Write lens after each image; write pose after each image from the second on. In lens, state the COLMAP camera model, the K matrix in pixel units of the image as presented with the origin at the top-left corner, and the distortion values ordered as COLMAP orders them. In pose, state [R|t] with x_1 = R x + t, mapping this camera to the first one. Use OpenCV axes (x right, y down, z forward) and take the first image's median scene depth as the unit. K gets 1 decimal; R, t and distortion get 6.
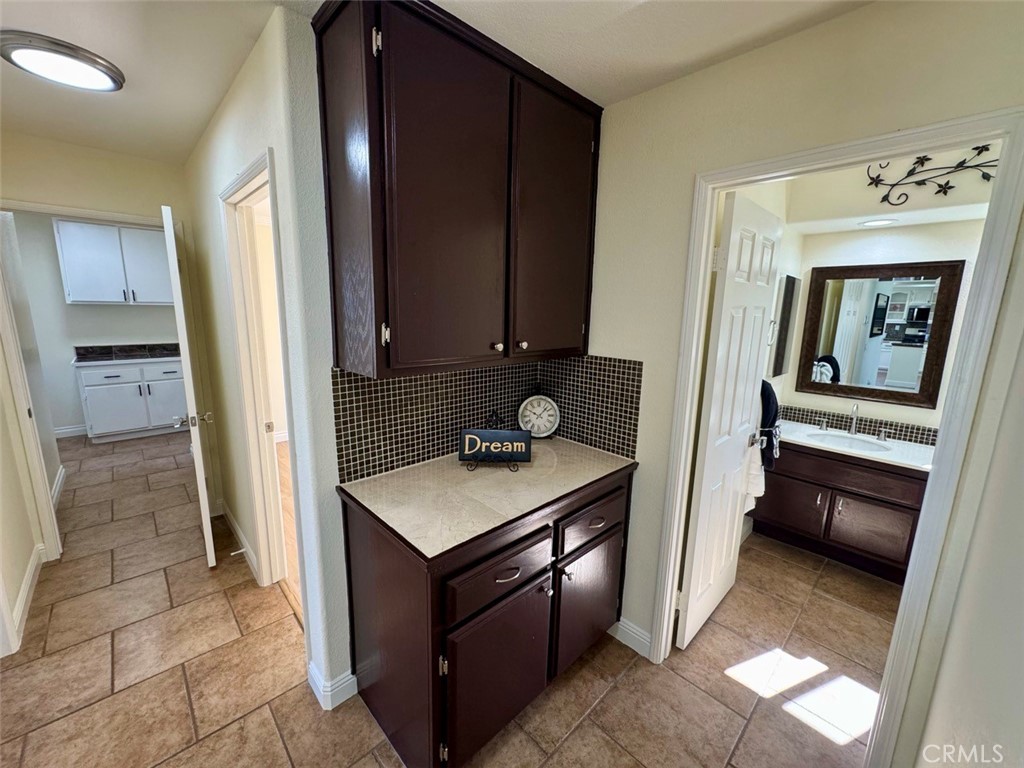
lens RADIAL K [[410.1, 0, 511.9], [0, 410.1, 386.7], [0, 0, 1]] dist [-0.006796, 0.000055]
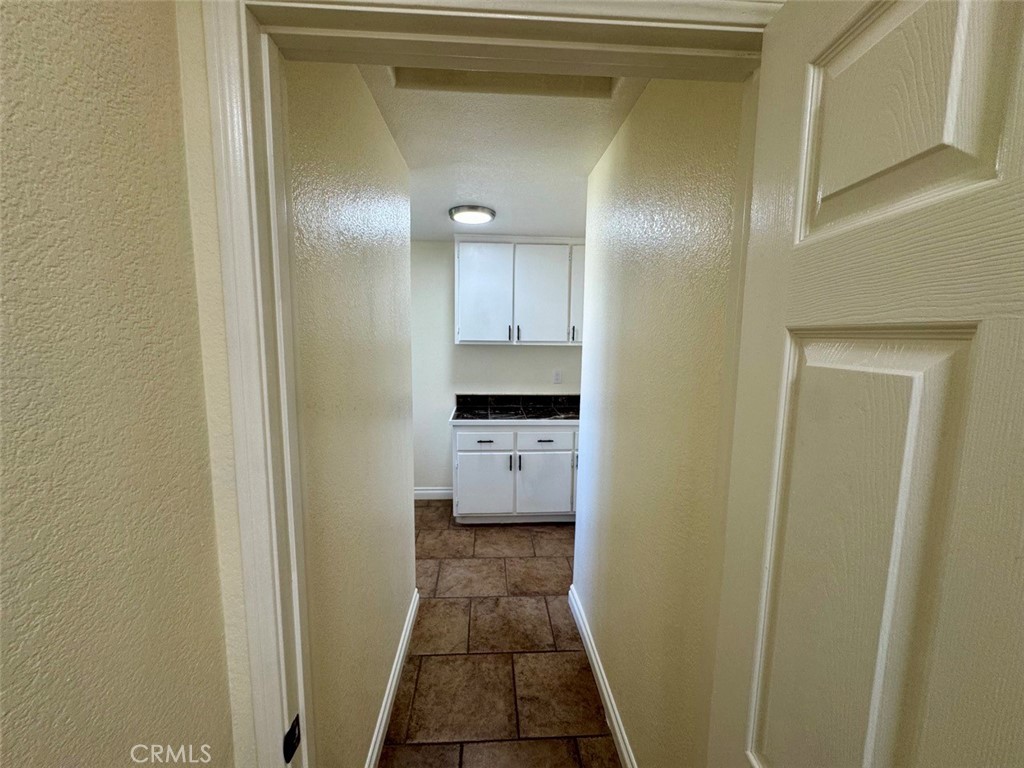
lens RADIAL K [[410.1, 0, 511.1], [0, 410.1, 384.9], [0, 0, 1]] dist [-0.006796, 0.000055]
pose [[0.763095, 0.071657, -0.642302, -0.440128], [-0.118130, 0.992556, -0.029613, -0.102963], [0.635399, 0.098473, 0.765879, 0.416845]]
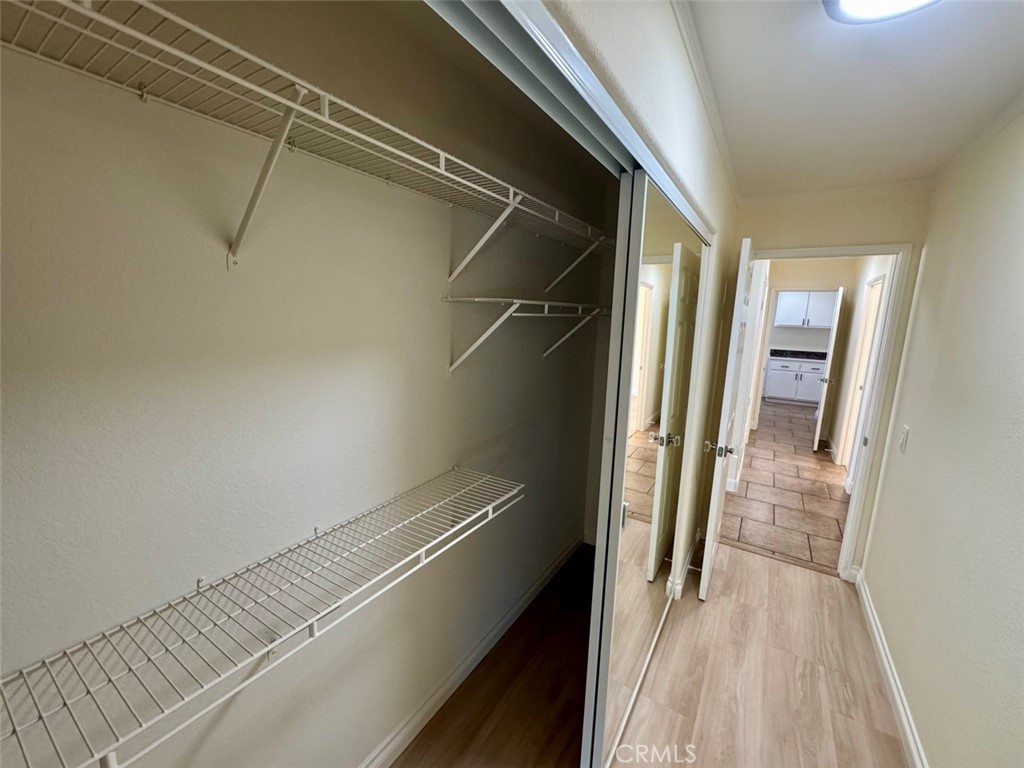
lens RADIAL K [[410.1, 0, 503.9], [0, 410.1, 385.3], [0, 0, 1]] dist [-0.006796, 0.000055]
pose [[0.225520, 0.152294, -0.962261, 0.455694], [-0.204663, 0.973072, 0.106040, 0.109871], [0.952499, 0.173025, 0.250616, -0.577779]]
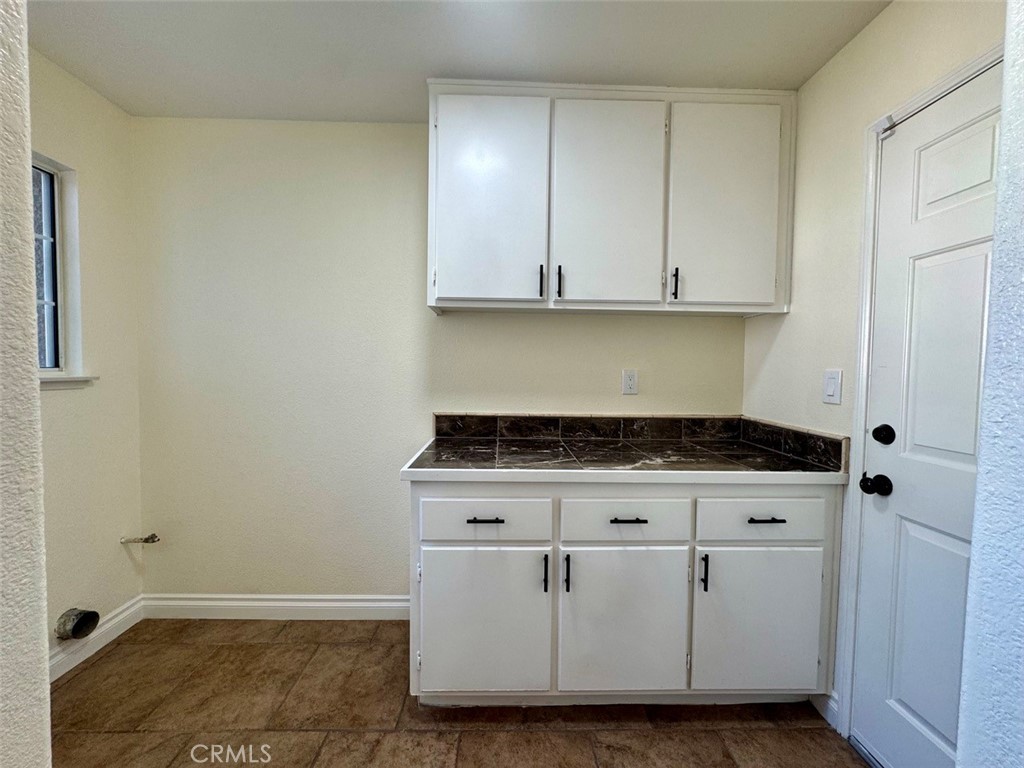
lens RADIAL K [[410.1, 0, 509.8], [0, 410.1, 381.1], [0, 0, 1]] dist [-0.006796, 0.000055]
pose [[0.733527, 0.012168, -0.679551, -0.701780], [-0.125904, 0.984967, -0.118268, -0.089151], [0.667897, 0.172312, 0.724032, 0.712480]]
